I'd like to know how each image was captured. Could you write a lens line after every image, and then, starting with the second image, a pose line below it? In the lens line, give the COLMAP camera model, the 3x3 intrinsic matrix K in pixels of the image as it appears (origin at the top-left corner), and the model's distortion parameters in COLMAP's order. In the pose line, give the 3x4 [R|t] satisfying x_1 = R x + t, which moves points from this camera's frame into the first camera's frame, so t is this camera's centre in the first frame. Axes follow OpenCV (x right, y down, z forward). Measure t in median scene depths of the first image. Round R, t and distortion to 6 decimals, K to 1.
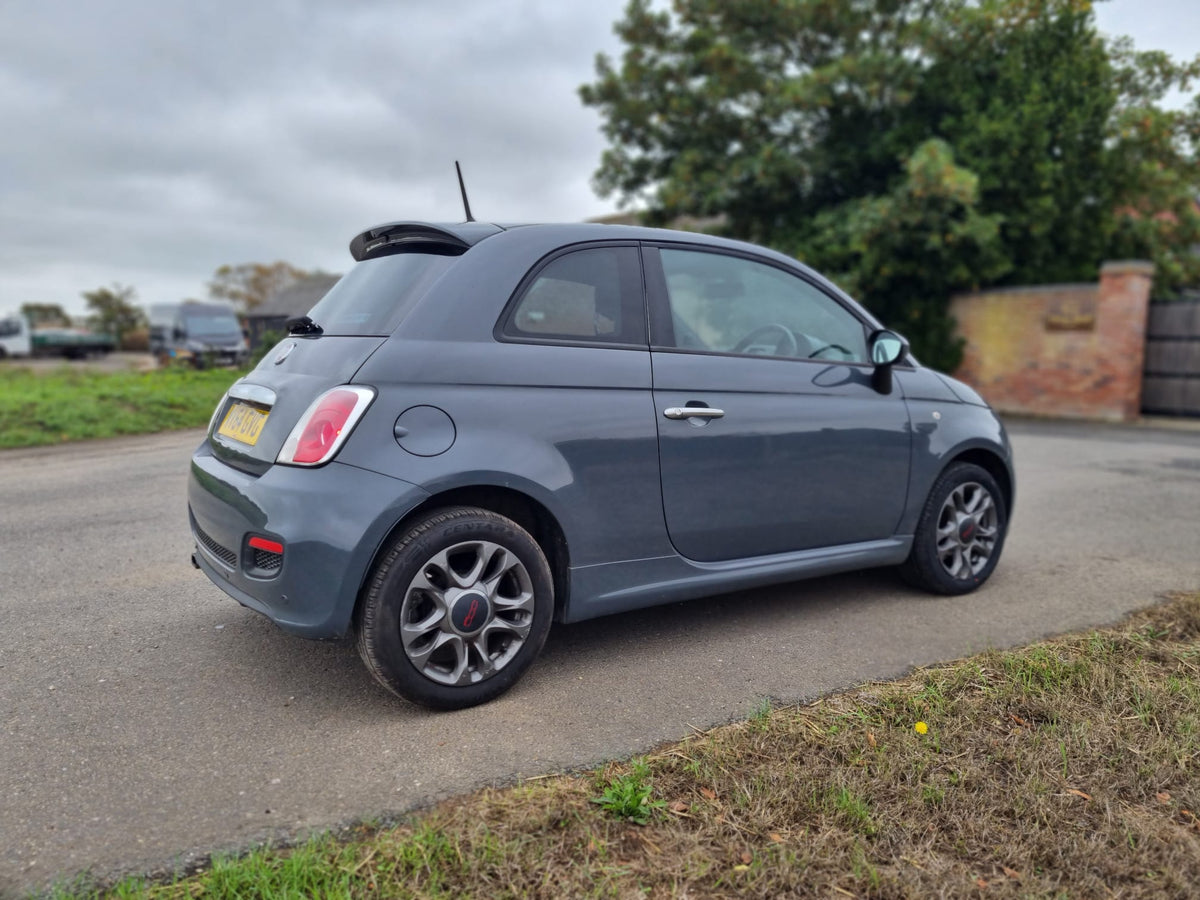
lens RADIAL K [[904.6, 0, 608.9], [0, 904.6, 452.7], [0, 0, 1]] dist [0.058372, -0.045722]
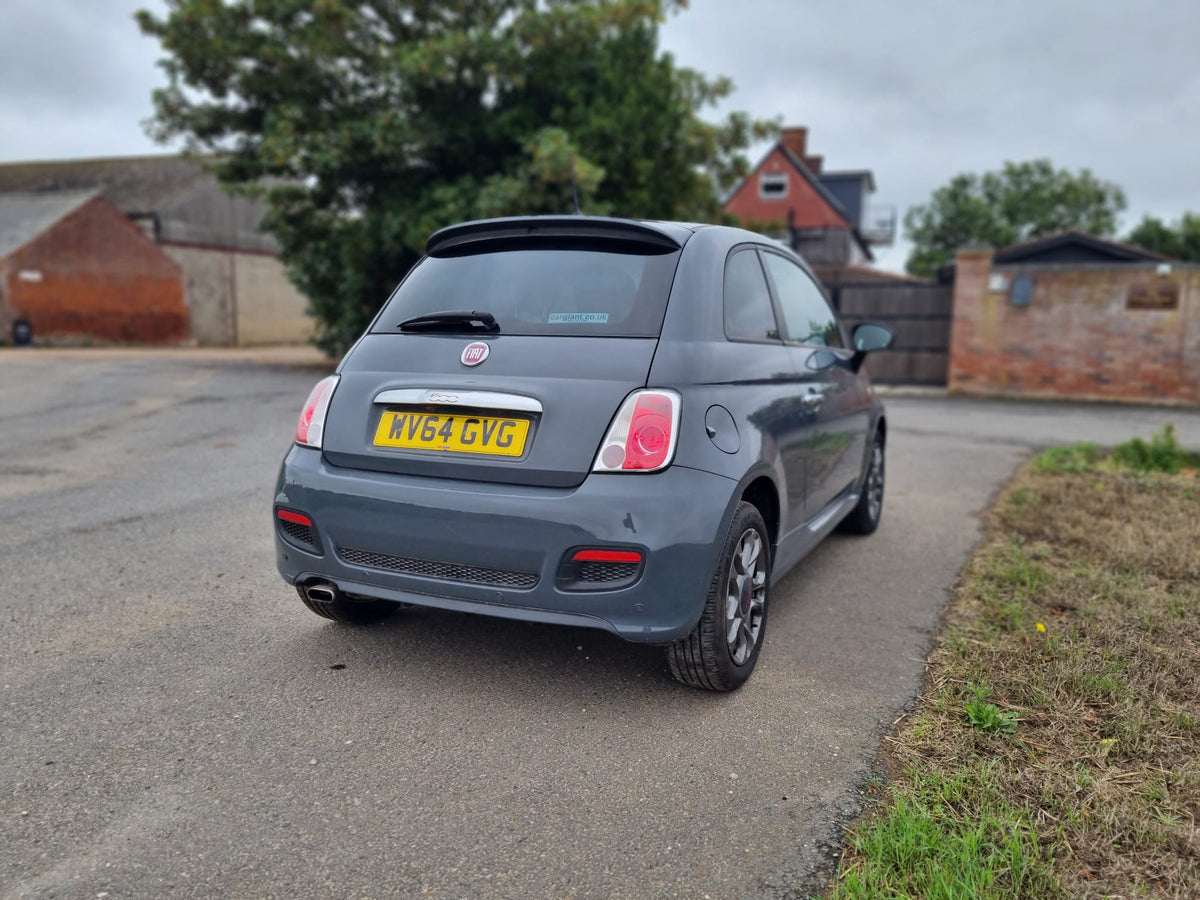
lens RADIAL K [[904.6, 0, 615.6], [0, 904.6, 464.7], [0, 0, 1]] dist [0.058372, -0.045722]
pose [[0.857952, -0.080533, 0.507378, -0.155565], [0.056213, 0.996423, 0.063103, -0.010398], [-0.510645, -0.025618, 0.859410, 0.030387]]
